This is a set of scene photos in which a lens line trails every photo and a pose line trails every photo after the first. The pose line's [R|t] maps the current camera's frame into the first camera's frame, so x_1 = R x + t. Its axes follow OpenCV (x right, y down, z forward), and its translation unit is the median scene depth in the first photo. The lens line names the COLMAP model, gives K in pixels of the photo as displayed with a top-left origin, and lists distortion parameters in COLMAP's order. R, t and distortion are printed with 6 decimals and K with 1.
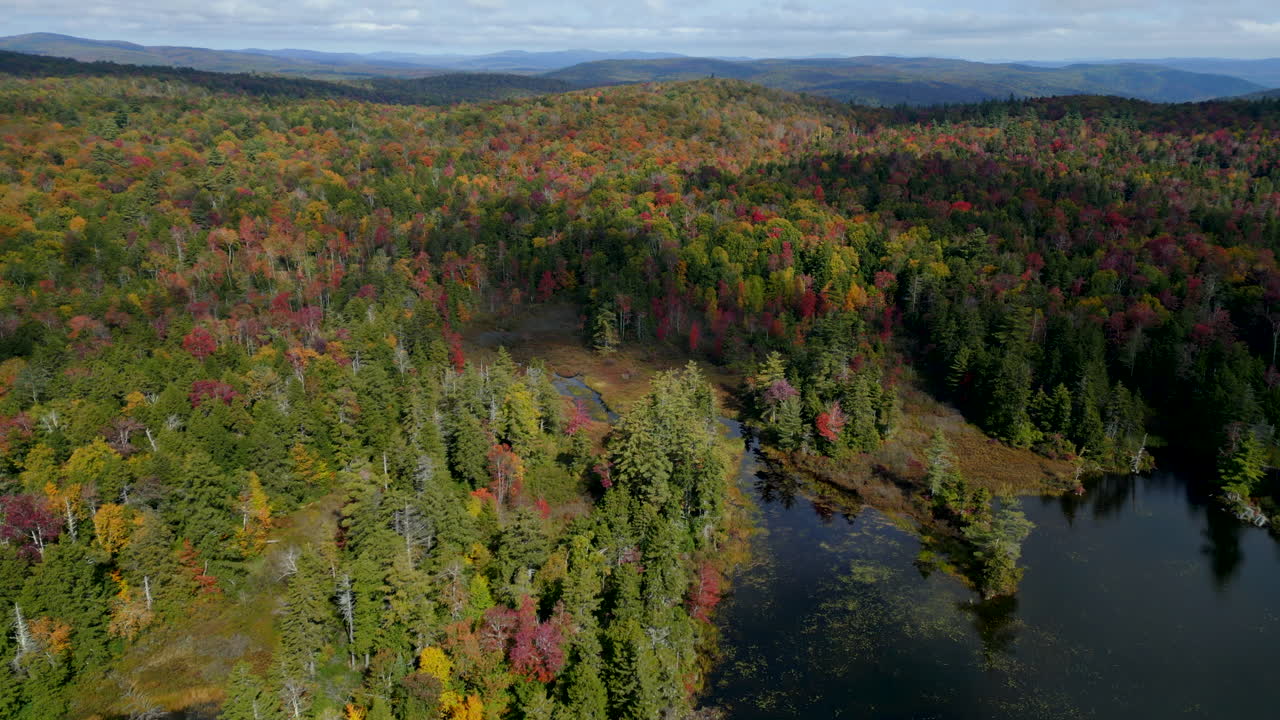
lens RADIAL K [[944.1, 0, 640.0], [0, 944.1, 360.0], [0, 0, 1]] dist [0.087788, -0.122041]
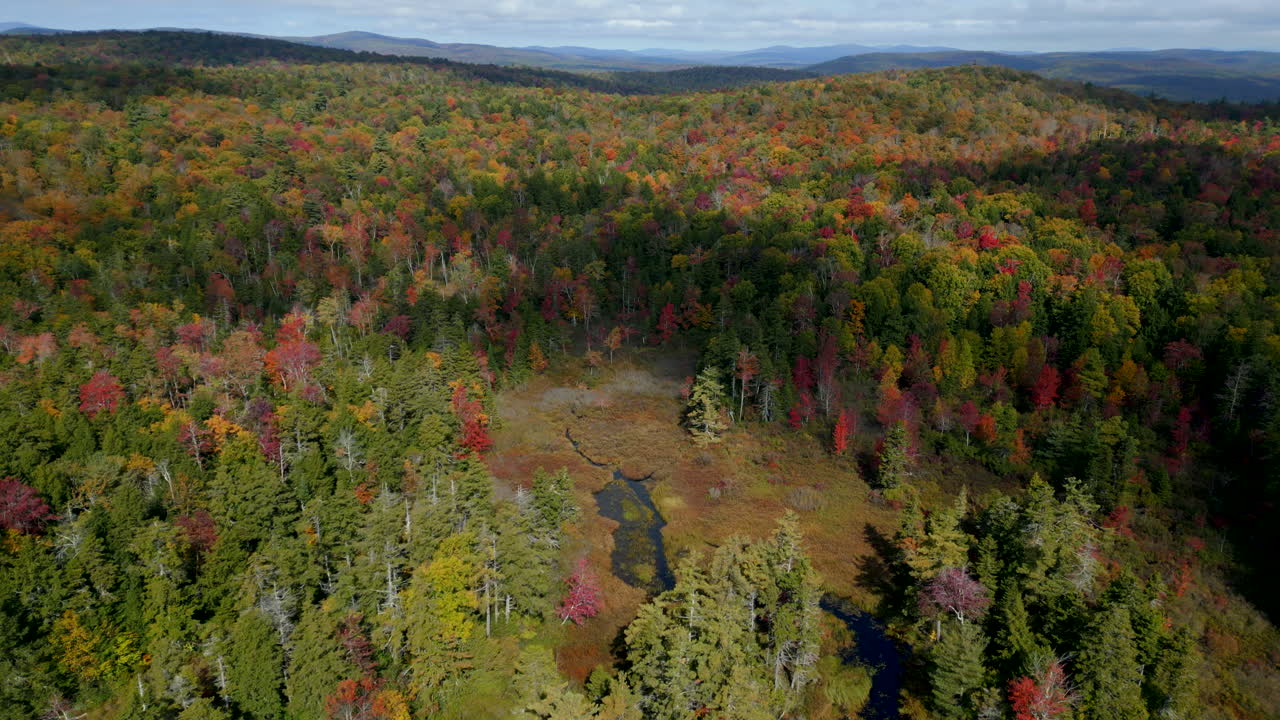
lens RADIAL K [[944.1, 0, 640.0], [0, 944.1, 360.0], [0, 0, 1]] dist [0.087788, -0.122041]
pose [[0.964909, 0.082469, -0.249299, 0.058526], [-0.081703, 0.996566, 0.013438, -0.051015], [0.249551, 0.007403, 0.968333, 0.247995]]
